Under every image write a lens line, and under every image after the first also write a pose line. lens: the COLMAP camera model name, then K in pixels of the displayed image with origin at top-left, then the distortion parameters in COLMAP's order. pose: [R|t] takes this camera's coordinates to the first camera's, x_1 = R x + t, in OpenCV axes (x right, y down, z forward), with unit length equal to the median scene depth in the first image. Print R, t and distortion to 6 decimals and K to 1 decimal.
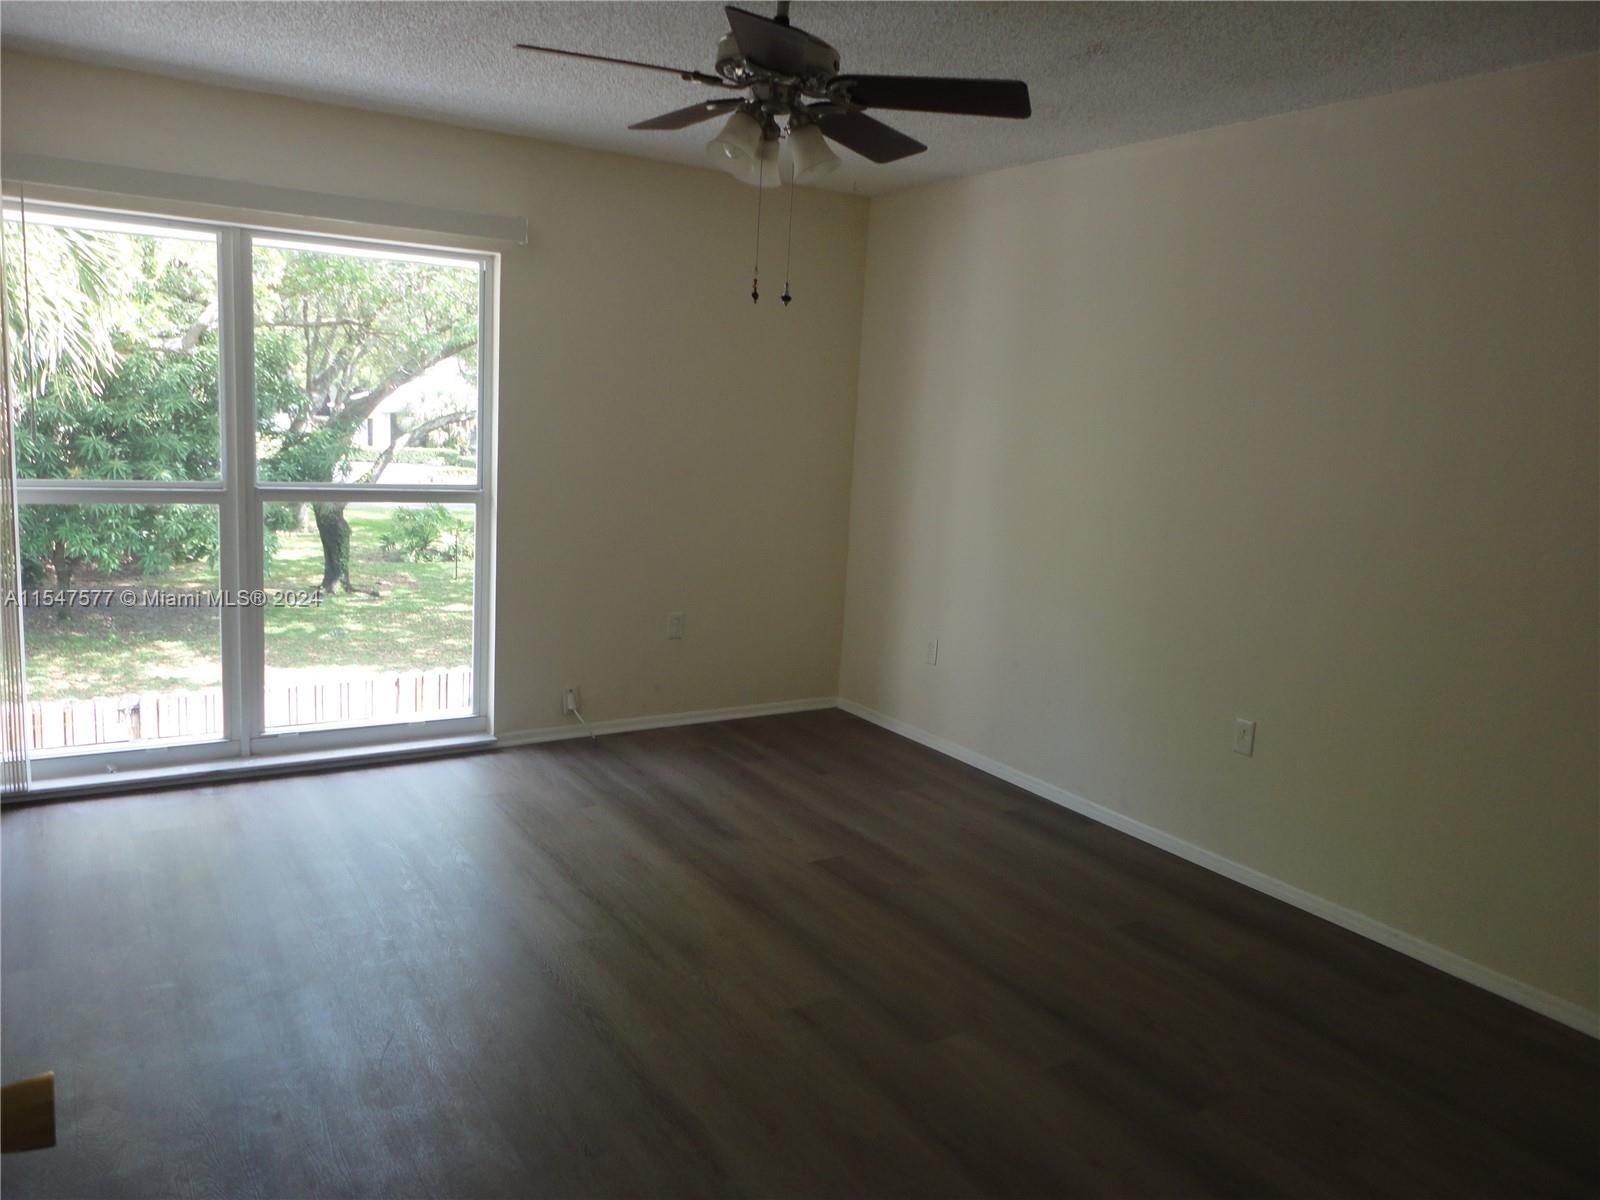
lens RADIAL K [[1158.4, 0, 797.2], [0, 1158.4, 587.8], [0, 0, 1]] dist [-0.001556, -0.001557]
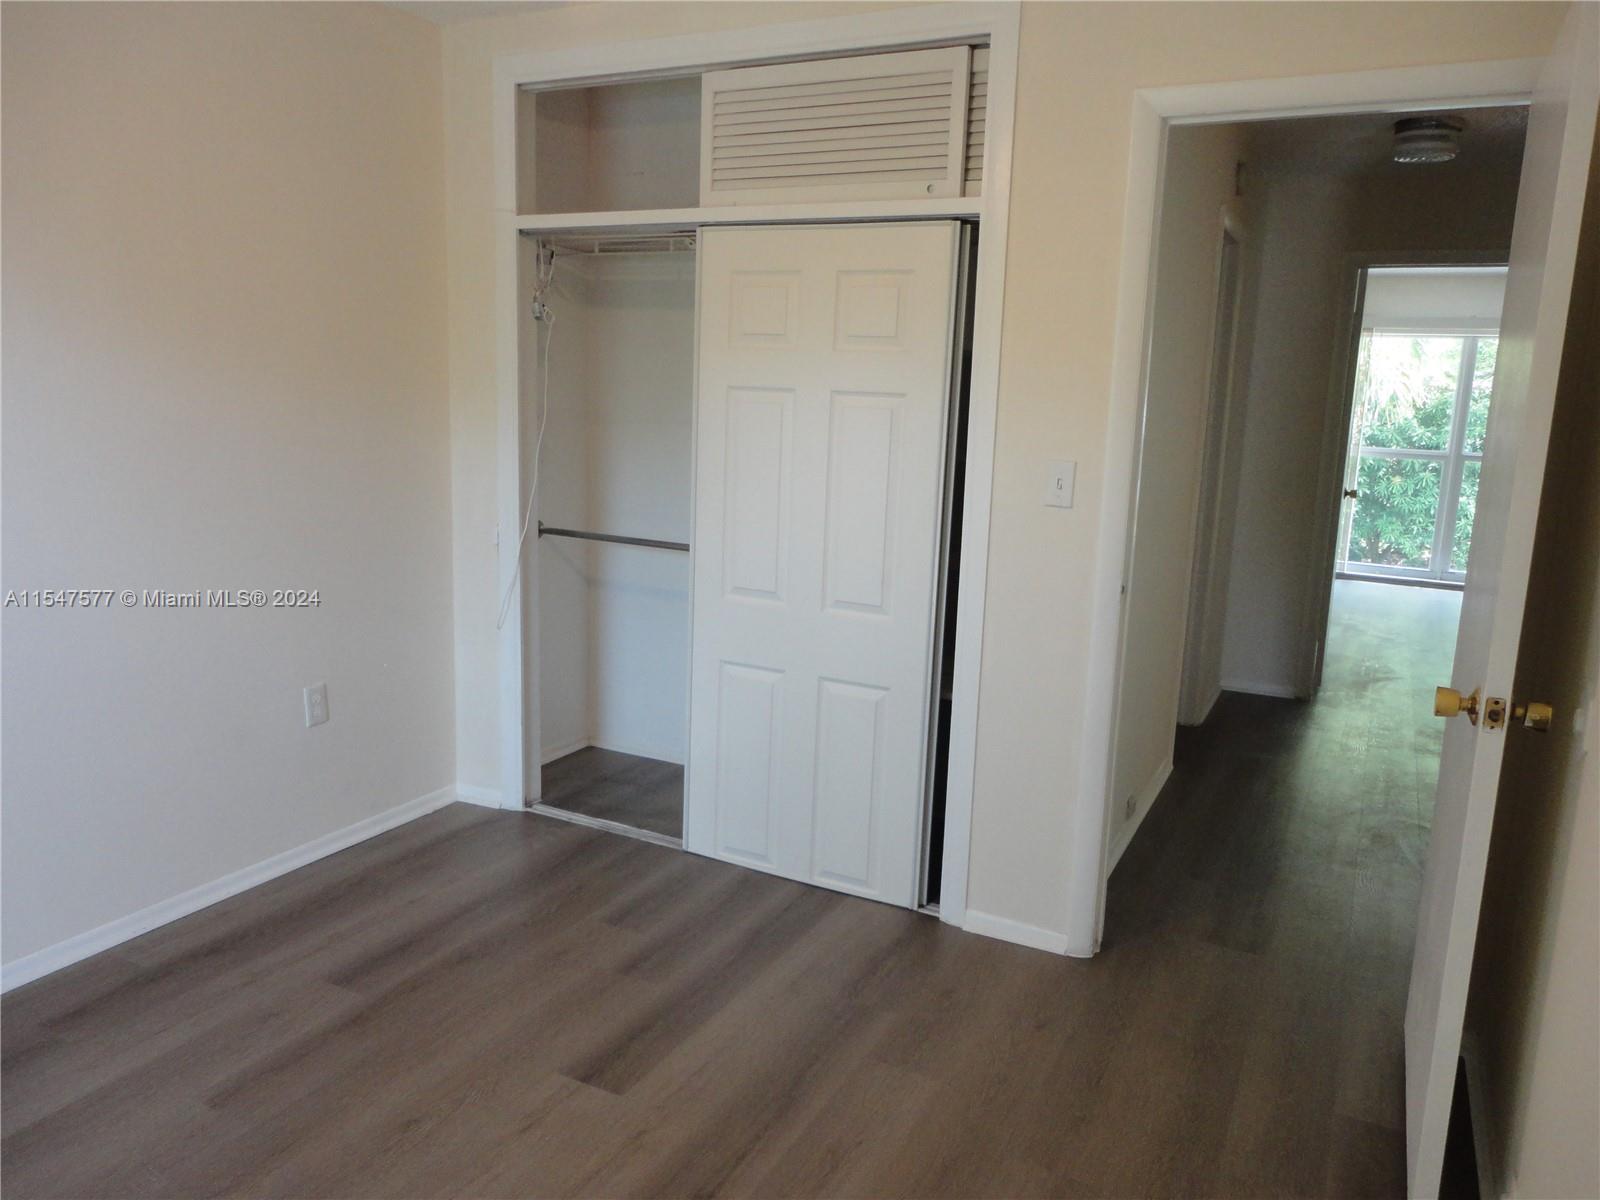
lens RADIAL K [[1158.4, 0, 797.2], [0, 1158.4, 587.8], [0, 0, 1]] dist [-0.001556, -0.001557]
pose [[0.507318, 0.114532, -0.854114, 0.376889], [-0.140396, 0.988872, 0.049212, 0.110808], [0.850246, 0.094949, 0.517752, -0.558866]]
